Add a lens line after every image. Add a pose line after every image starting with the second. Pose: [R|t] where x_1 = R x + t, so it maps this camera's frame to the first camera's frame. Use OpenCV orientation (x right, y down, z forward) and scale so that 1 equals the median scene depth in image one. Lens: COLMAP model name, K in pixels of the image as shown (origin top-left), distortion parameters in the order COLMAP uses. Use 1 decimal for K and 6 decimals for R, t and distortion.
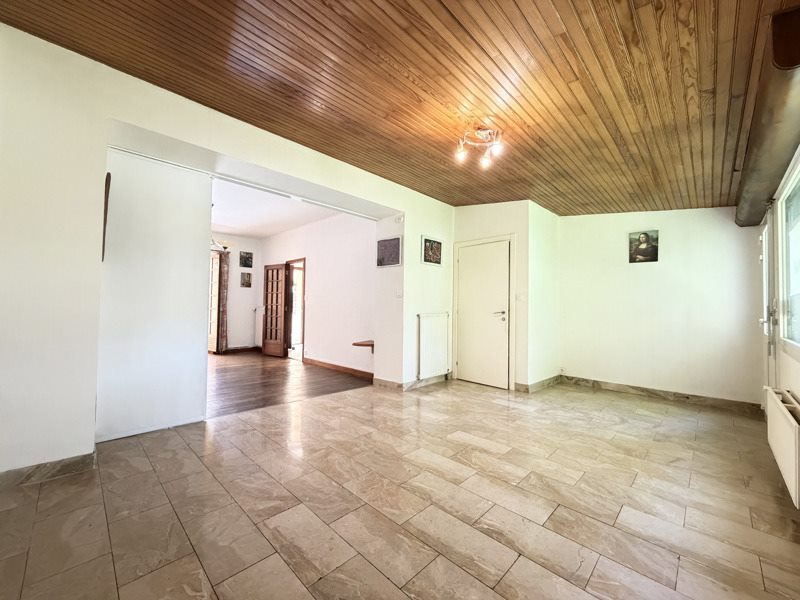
lens RADIAL K [[321.1, 0, 398.2], [0, 321.1, 301.2], [0, 0, 1]] dist [0.001916, 0.000105]
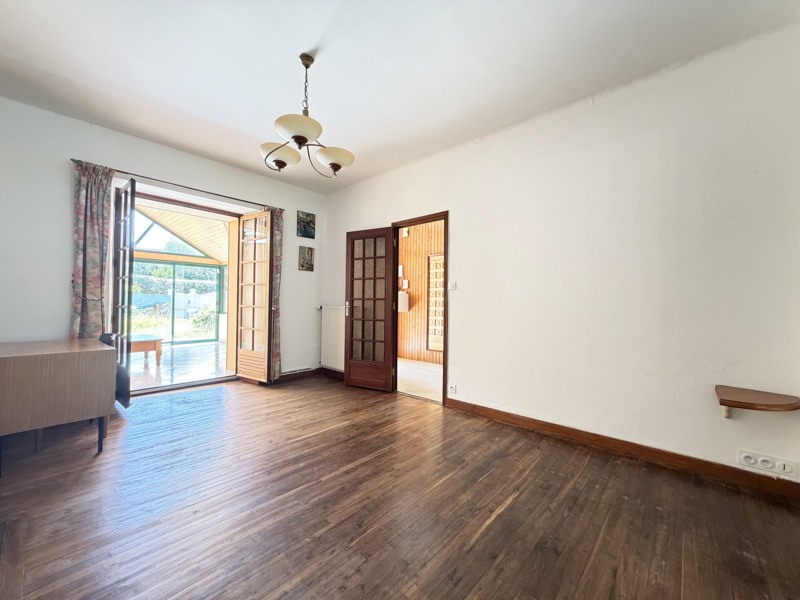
lens RADIAL K [[321.1, 0, 402.1], [0, 321.1, 300.2], [0, 0, 1]] dist [0.001916, 0.000105]
pose [[0.998753, -0.003205, 0.049818, -0.342605], [0.002595, 0.999921, 0.012312, 0.005339], [-0.049854, -0.012168, 0.998682, 0.409072]]
